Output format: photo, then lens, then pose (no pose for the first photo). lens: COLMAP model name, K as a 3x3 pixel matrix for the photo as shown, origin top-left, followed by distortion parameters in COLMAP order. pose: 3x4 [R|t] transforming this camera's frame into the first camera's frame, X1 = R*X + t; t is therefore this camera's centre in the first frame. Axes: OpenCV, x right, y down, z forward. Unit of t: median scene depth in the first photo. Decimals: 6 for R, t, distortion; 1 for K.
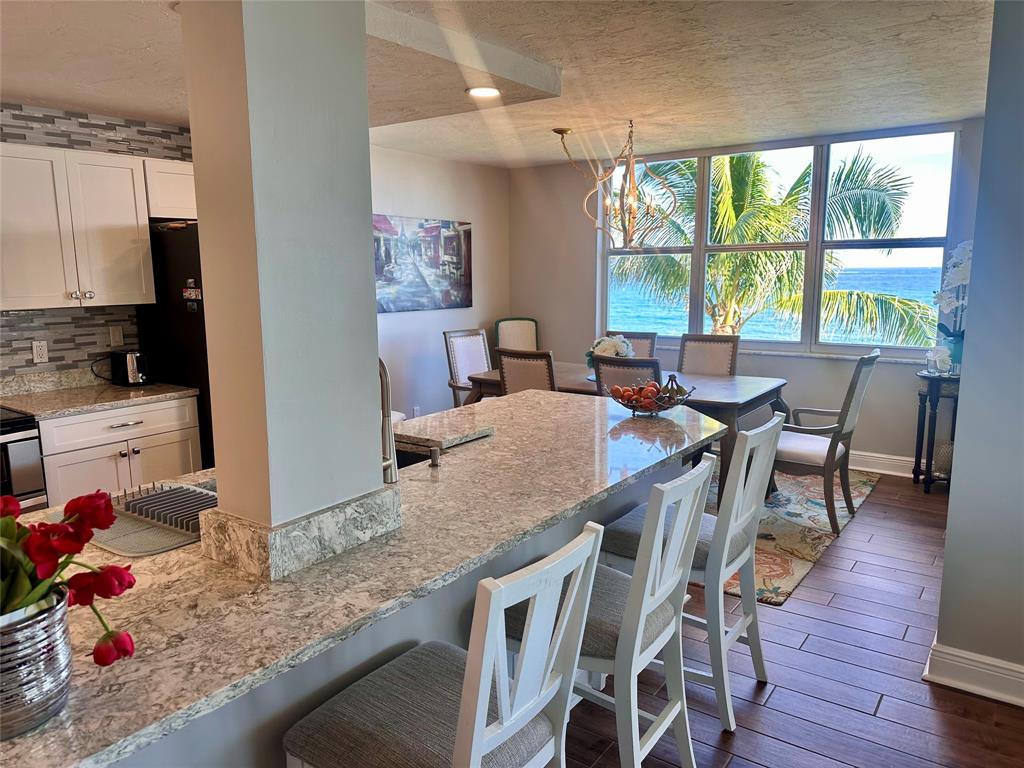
lens RADIAL K [[726.4, 0, 522.6], [0, 726.4, 381.6], [0, 0, 1]] dist [0.017618, -0.016267]
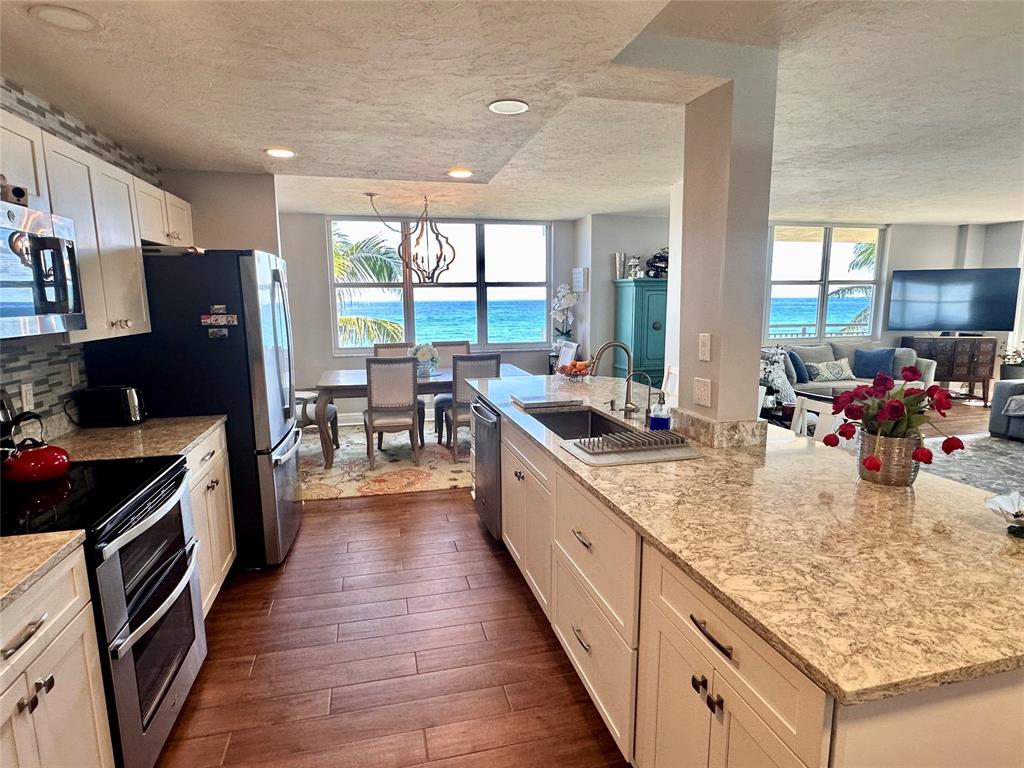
lens RADIAL K [[564.4, 0, 513.5], [0, 564.4, 387.3], [0, 0, 1]] dist [-0.001679, -0.000693]
pose [[0.642840, -0.114827, 0.757345, -0.767229], [0.118476, 0.991707, 0.049797, -0.018851], [-0.756783, 0.057716, 0.651113, 0.188778]]
